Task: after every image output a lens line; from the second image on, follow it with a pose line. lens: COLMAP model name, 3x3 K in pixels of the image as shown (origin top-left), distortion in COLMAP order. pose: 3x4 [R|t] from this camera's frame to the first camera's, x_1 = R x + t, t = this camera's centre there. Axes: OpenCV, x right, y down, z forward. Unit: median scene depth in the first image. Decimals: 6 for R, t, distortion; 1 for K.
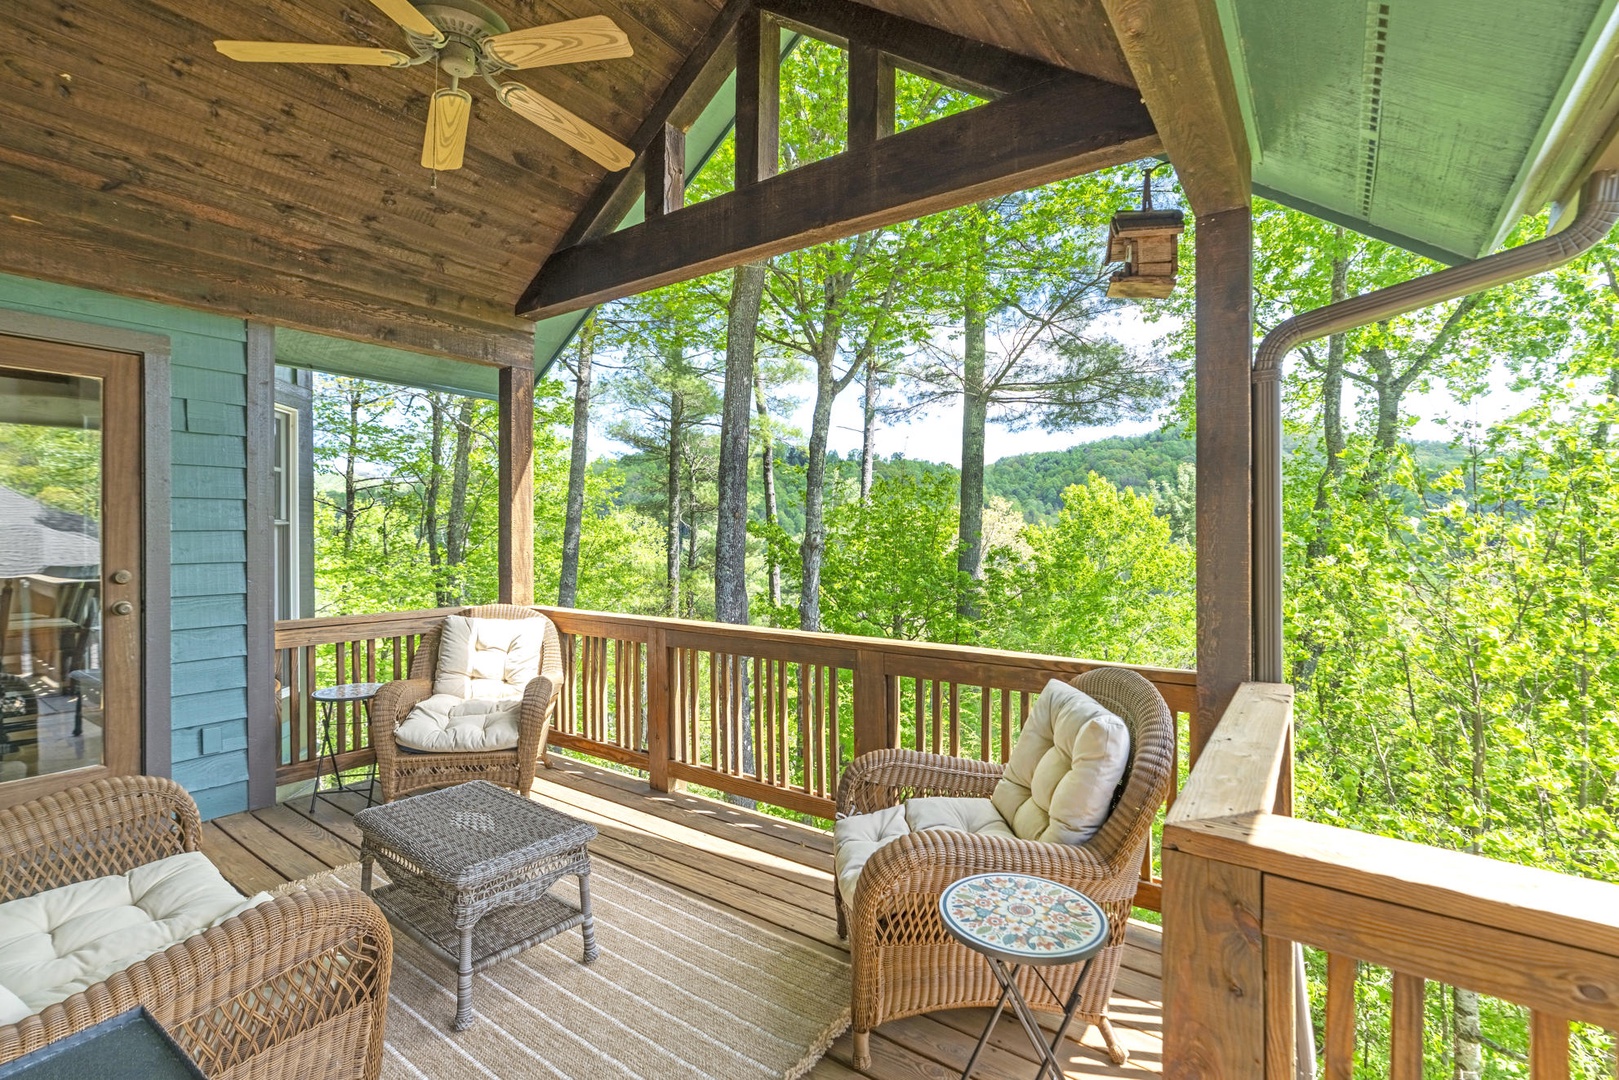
lens RADIAL K [[720.7, 0, 816.9], [0, 720.7, 535.4], [0, 0, 1]] dist [-0.004254, -0.001024]
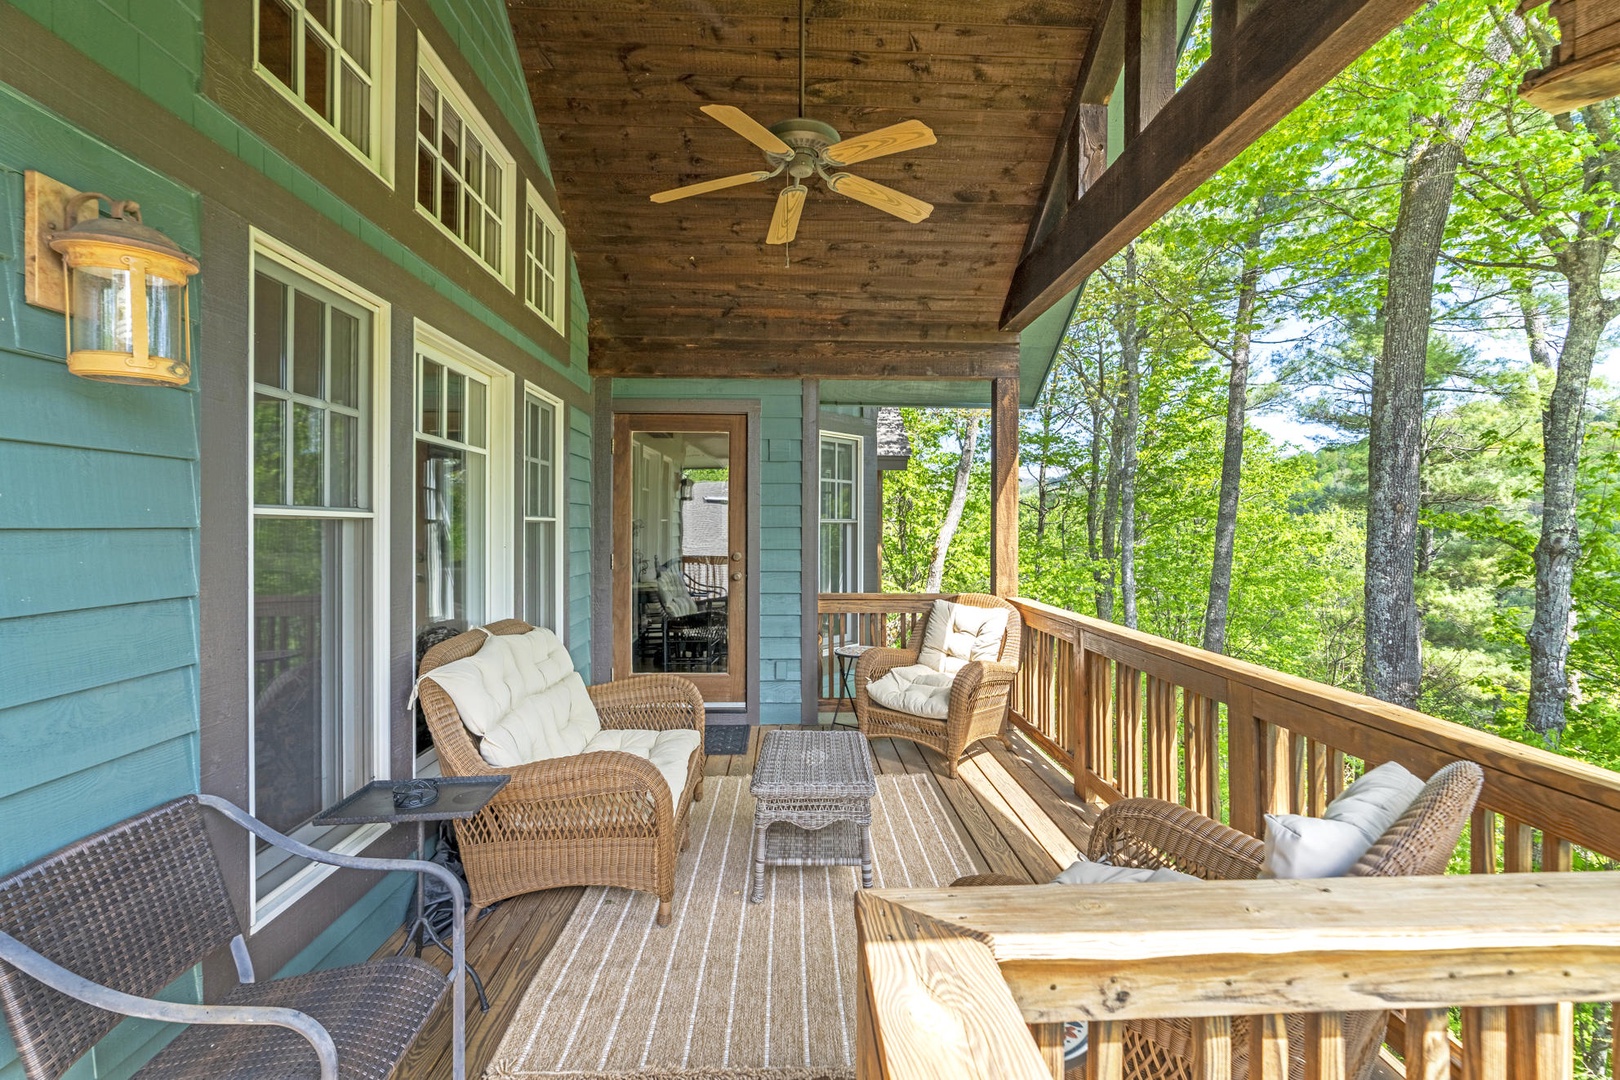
lens RADIAL K [[721.1, 0, 830.1], [0, 721.1, 523.7], [0, 0, 1]] dist [-0.004254, -0.001024]
pose [[0.622984, -0.002754, -0.782229, 0.320367], [-0.006418, 0.999942, -0.008632, -0.001420], [0.782208, 0.010398, 0.622931, 0.135860]]
